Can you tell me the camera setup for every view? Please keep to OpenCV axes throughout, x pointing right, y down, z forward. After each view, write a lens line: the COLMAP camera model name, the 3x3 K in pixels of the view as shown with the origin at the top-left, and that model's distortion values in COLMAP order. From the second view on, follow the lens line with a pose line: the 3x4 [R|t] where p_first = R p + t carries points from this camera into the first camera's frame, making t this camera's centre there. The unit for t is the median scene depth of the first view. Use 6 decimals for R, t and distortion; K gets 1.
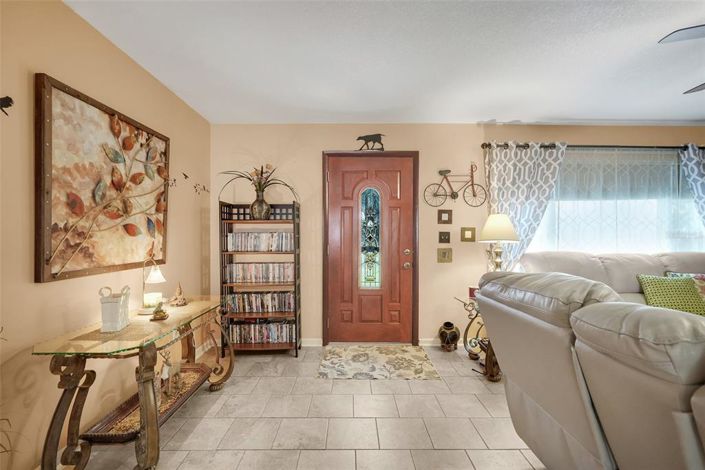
lens RADIAL K [[314.2, 0, 354.3], [0, 314.2, 234.2], [0, 0, 1]] dist [-0.001834, 0.003439]
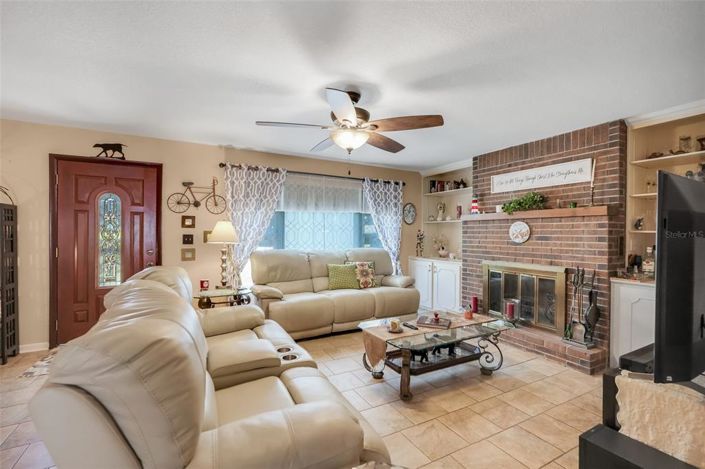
lens RADIAL K [[314.2, 0, 353.5], [0, 314.2, 233.7], [0, 0, 1]] dist [-0.001834, 0.003439]
pose [[0.889000, 0.000680, 0.457906, 0.312411], [-0.001582, 0.999997, 0.001588, -0.014181], [-0.457904, -0.002136, 0.888999, -0.341076]]
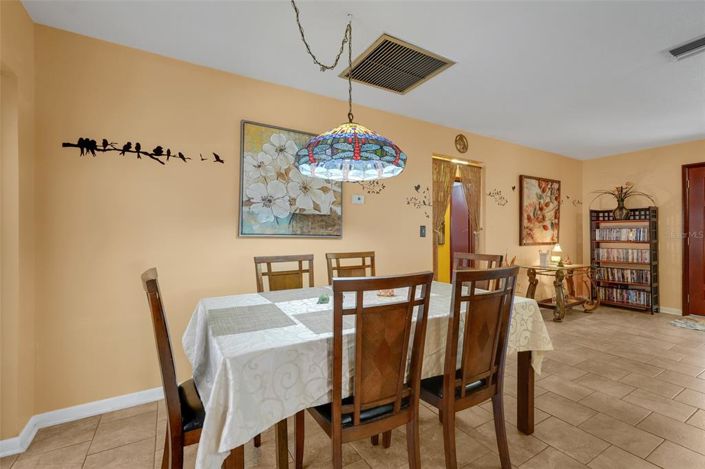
lens RADIAL K [[314.2, 0, 354.3], [0, 314.2, 233.4], [0, 0, 1]] dist [-0.001834, 0.003439]
pose [[0.505873, -0.000273, -0.862608, 0.349523], [0.001963, 0.999998, 0.000835, 0.014748], [0.862606, -0.002116, 0.505873, -0.856140]]
